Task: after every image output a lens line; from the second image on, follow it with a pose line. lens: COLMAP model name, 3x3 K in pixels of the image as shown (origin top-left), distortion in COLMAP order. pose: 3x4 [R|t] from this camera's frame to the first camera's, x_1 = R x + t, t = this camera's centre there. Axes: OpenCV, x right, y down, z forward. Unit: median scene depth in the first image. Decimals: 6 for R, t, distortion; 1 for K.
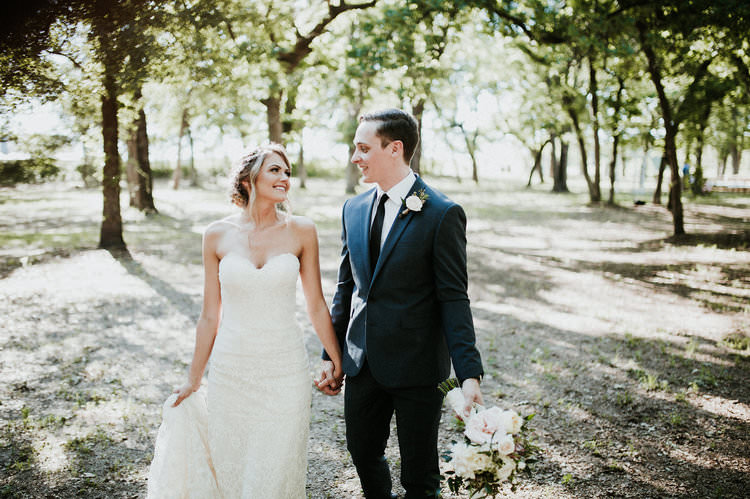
lens RADIAL K [[764.3, 0, 375.0], [0, 764.3, 249.5], [0, 0, 1]] dist [-0.008273, -0.001734]
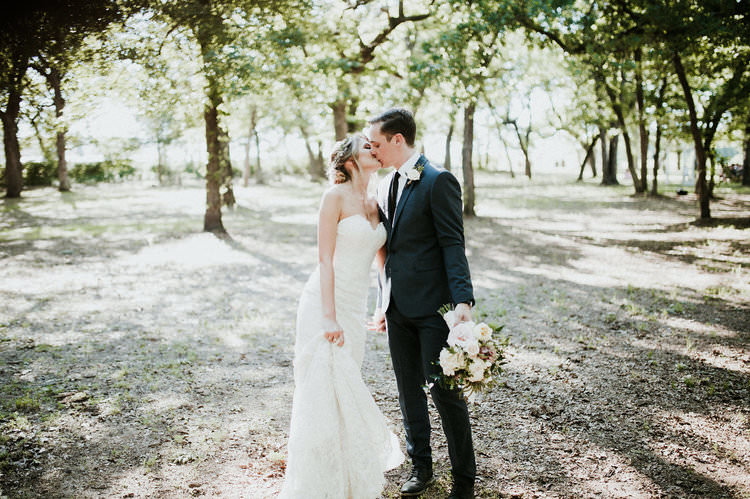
lens RADIAL K [[764.3, 0, 375.0], [0, 764.3, 249.5], [0, 0, 1]] dist [-0.008273, -0.001734]
pose [[0.997324, -0.006124, -0.072855, -0.002383], [0.006347, 0.999976, 0.002838, 0.017903], [0.072836, -0.003293, 0.997339, -0.133673]]
